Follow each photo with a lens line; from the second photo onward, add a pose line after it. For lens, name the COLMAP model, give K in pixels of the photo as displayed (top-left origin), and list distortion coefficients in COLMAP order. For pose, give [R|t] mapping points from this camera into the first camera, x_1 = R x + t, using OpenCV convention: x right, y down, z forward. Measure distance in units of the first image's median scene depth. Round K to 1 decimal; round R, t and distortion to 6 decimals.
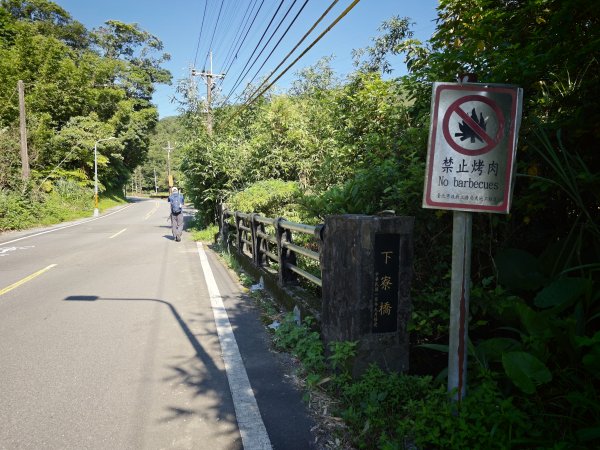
lens RADIAL K [[400.6, 0, 302.6], [0, 400.6, 220.9], [0, 0, 1]] dist [0.006313, -0.008452]
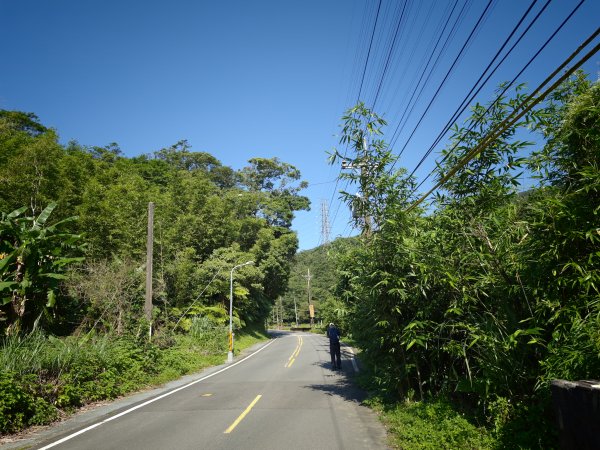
lens RADIAL K [[400.6, 0, 297.2], [0, 400.6, 223.6], [0, 0, 1]] dist [0.006313, -0.008452]
pose [[0.939697, -0.126733, -0.317661, -0.068887], [0.025066, 0.951833, -0.305592, -0.016944], [0.341089, 0.279201, 0.897611, 0.169515]]
